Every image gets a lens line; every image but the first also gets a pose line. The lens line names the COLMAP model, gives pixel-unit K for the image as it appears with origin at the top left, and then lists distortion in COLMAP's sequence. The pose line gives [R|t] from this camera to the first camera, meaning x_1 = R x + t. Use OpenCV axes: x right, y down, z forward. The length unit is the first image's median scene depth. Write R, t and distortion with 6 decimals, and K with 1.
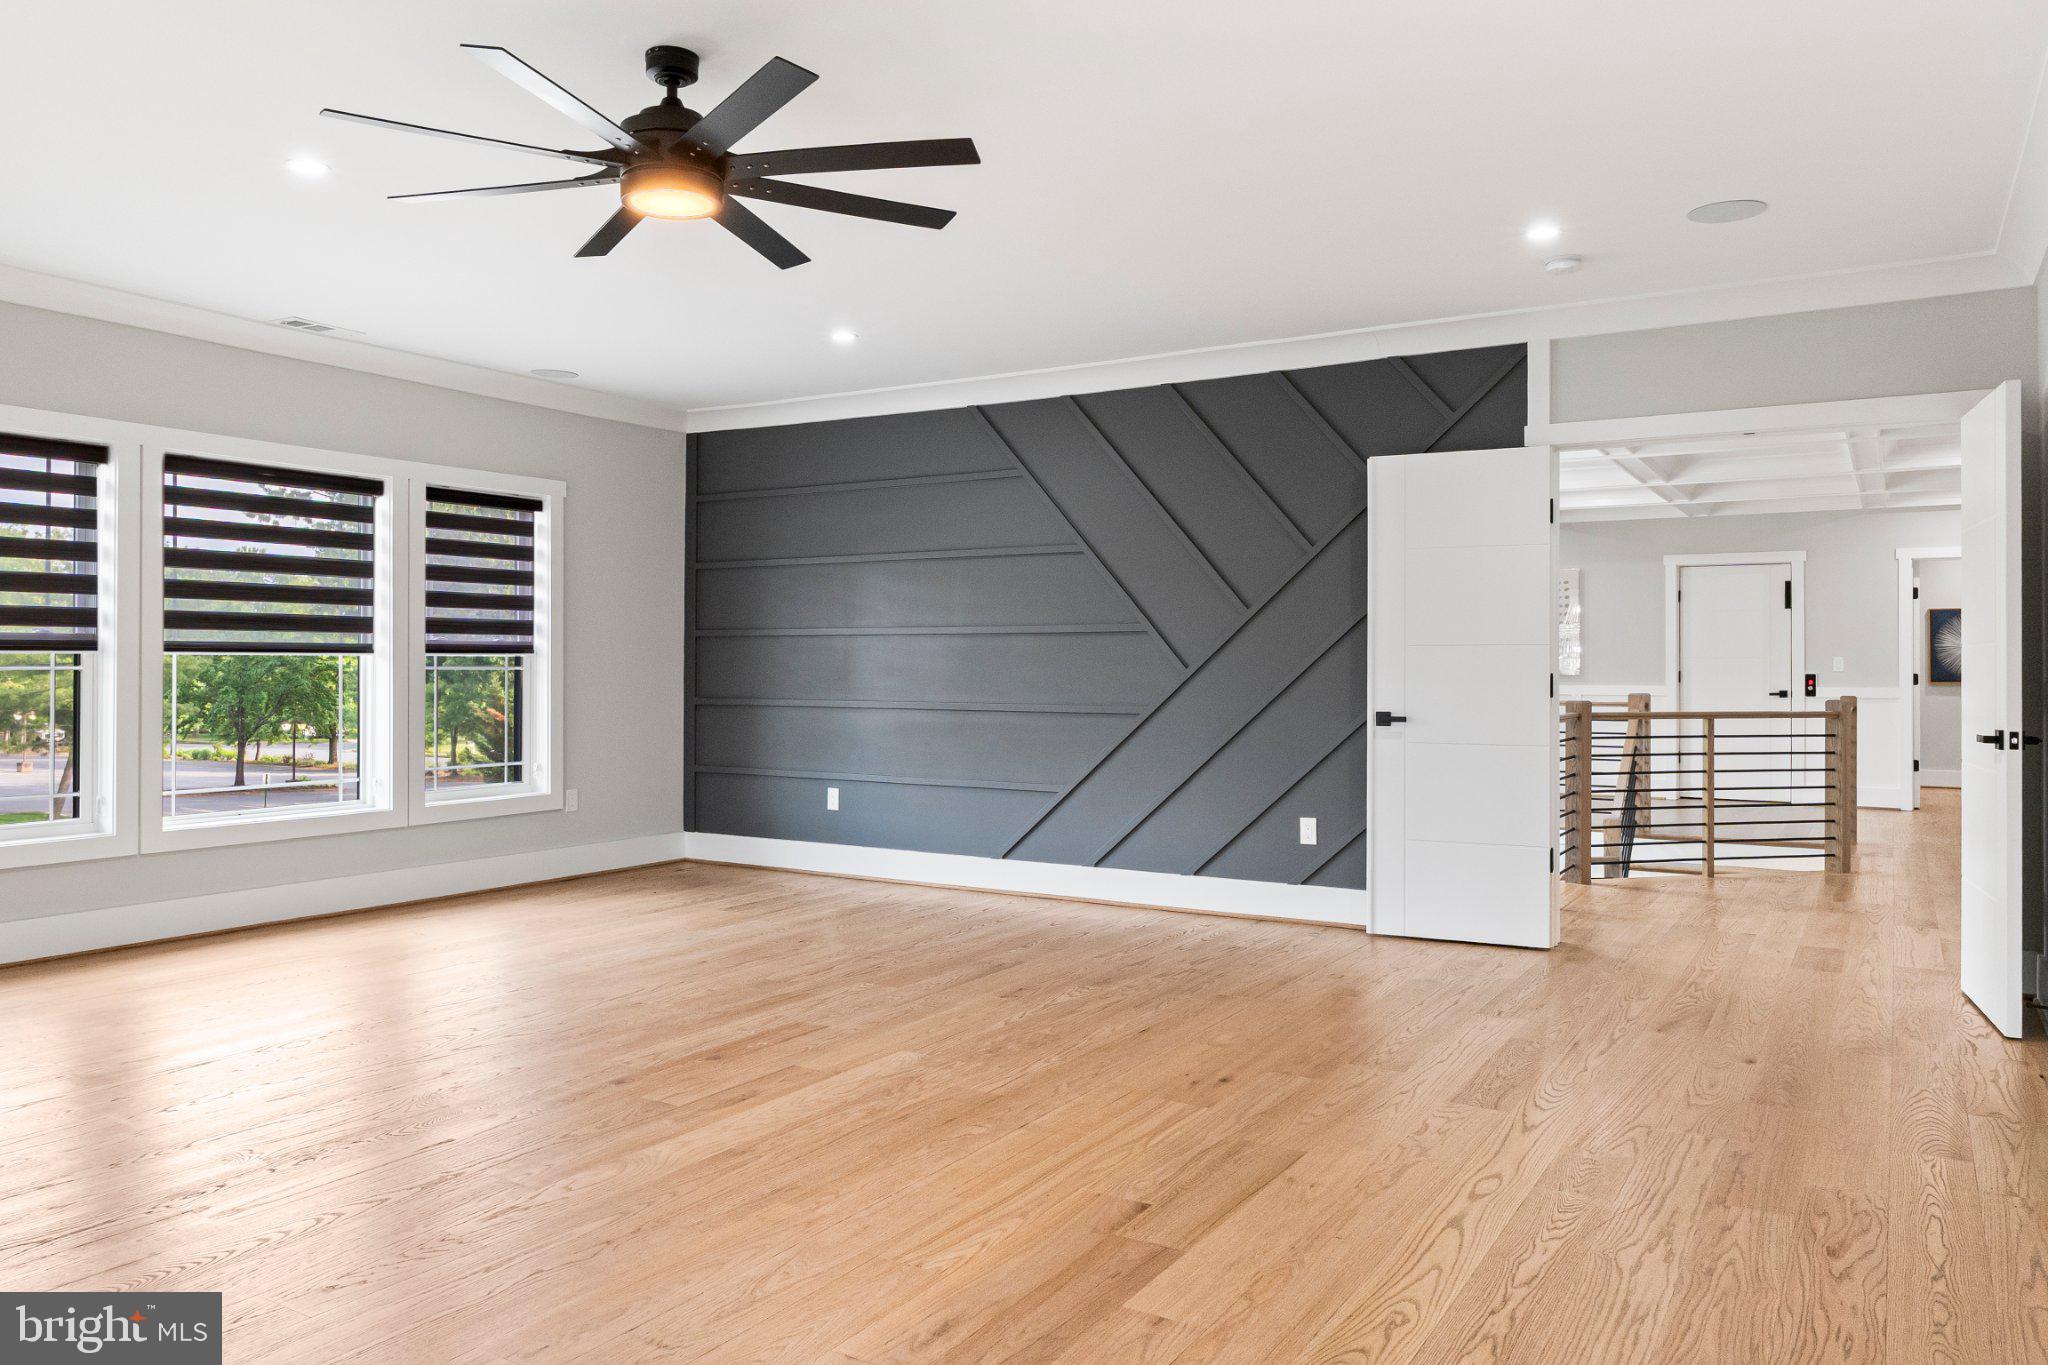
lens RADIAL K [[1417.7, 0, 1027.1], [0, 1417.7, 651.4], [0, 0, 1]] dist [0.001216, -0.000289]
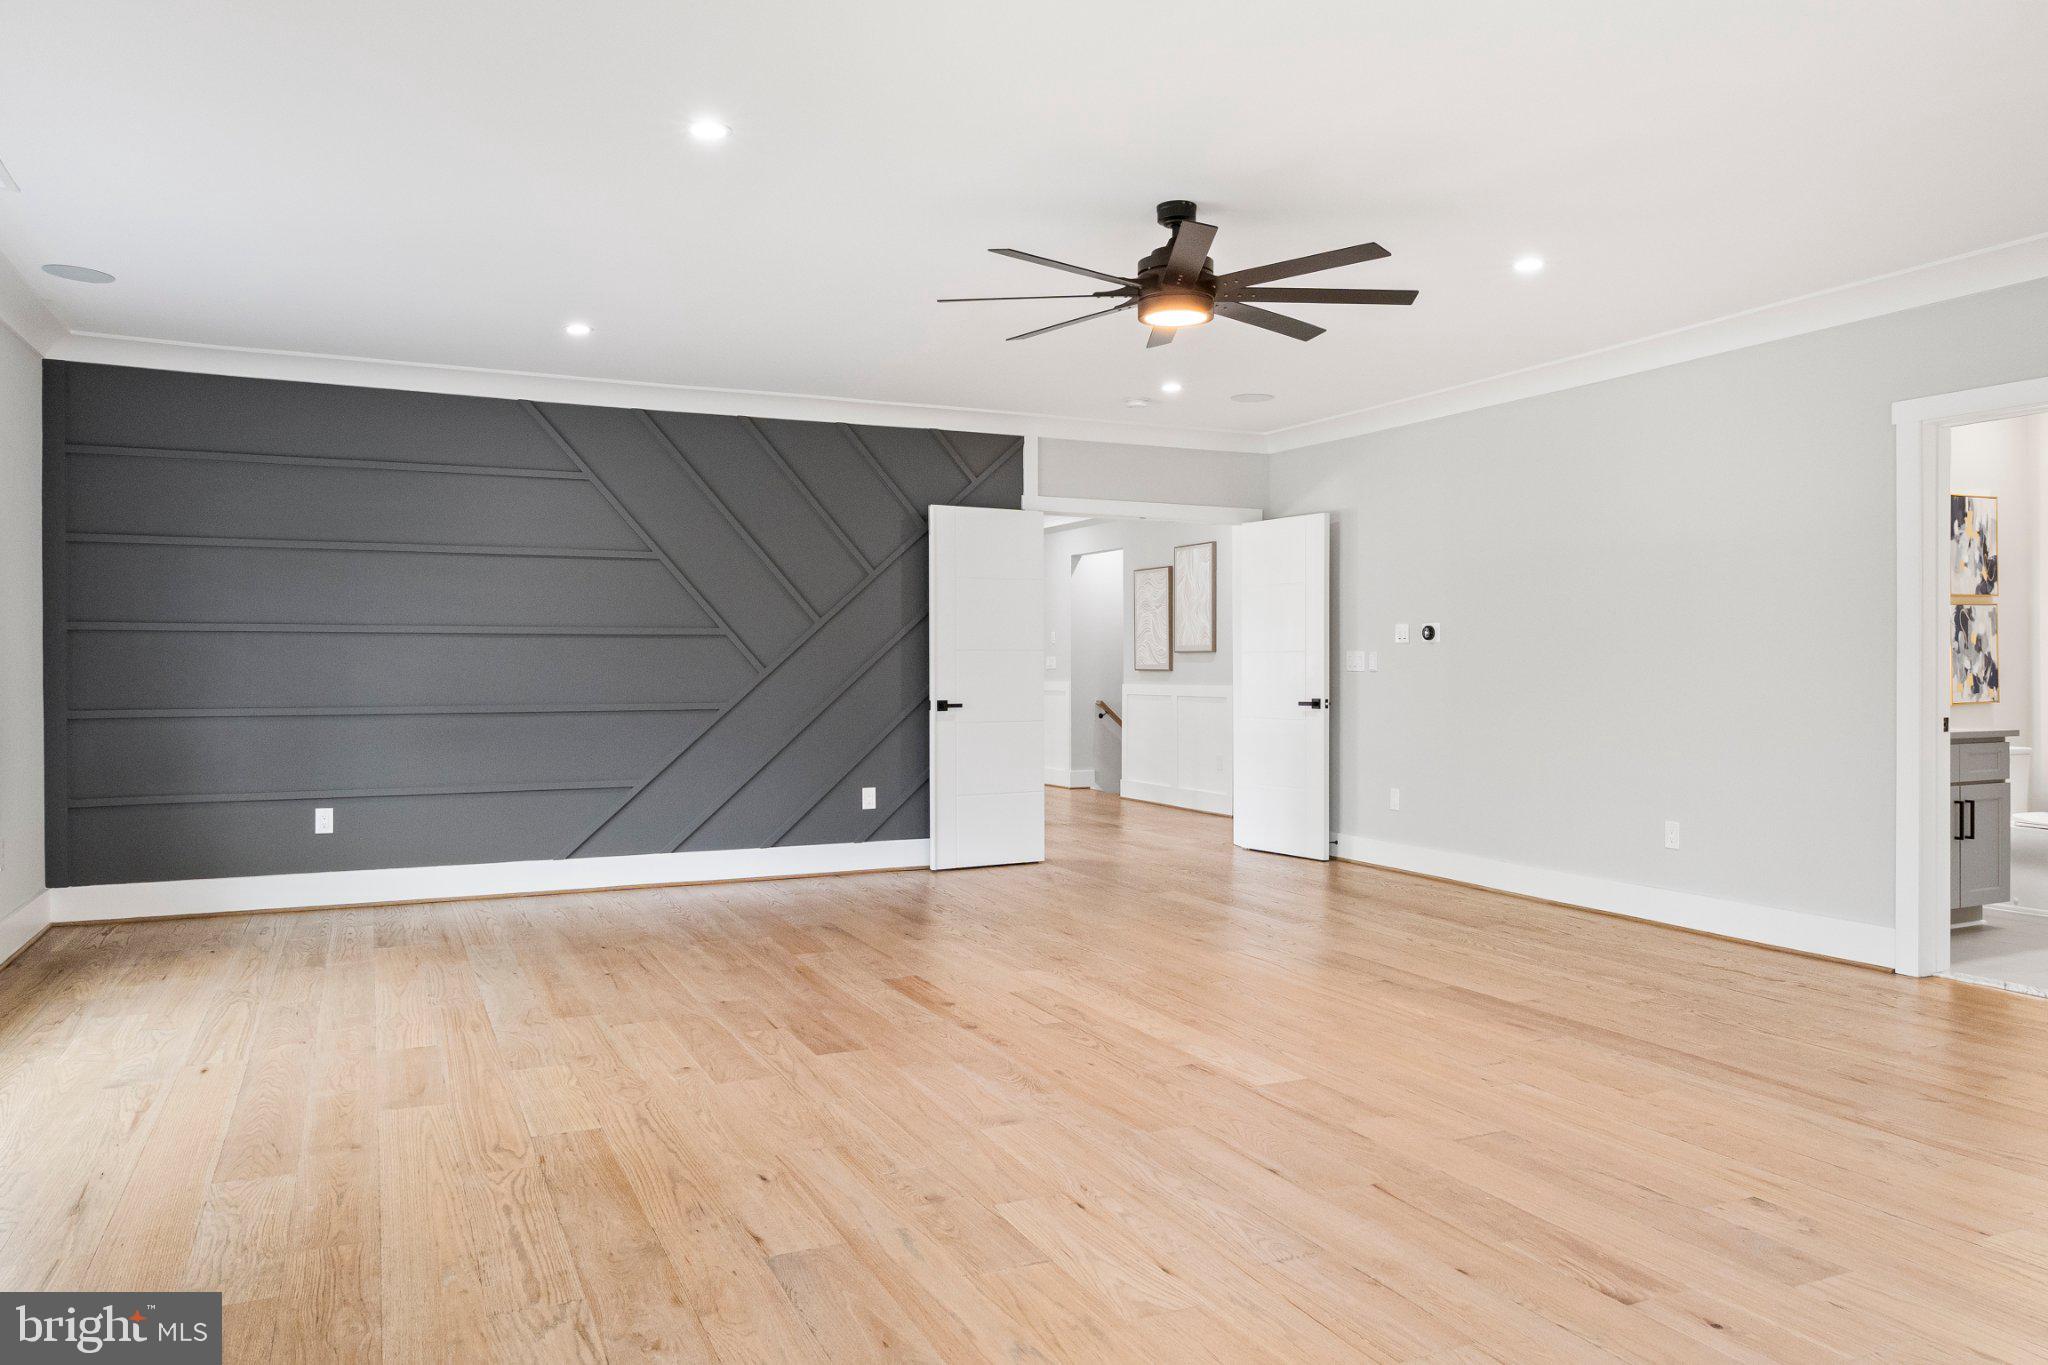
lens RADIAL K [[1419.1, 0, 1027.3], [0, 1419.1, 670.3], [0, 0, 1]] dist [0.001046, -0.002441]
pose [[0.551808, -0.008384, 0.833929, -0.768190], [-0.006877, 0.999870, 0.014603, -0.004808], [-0.833943, -0.013793, 0.551679, 0.199757]]
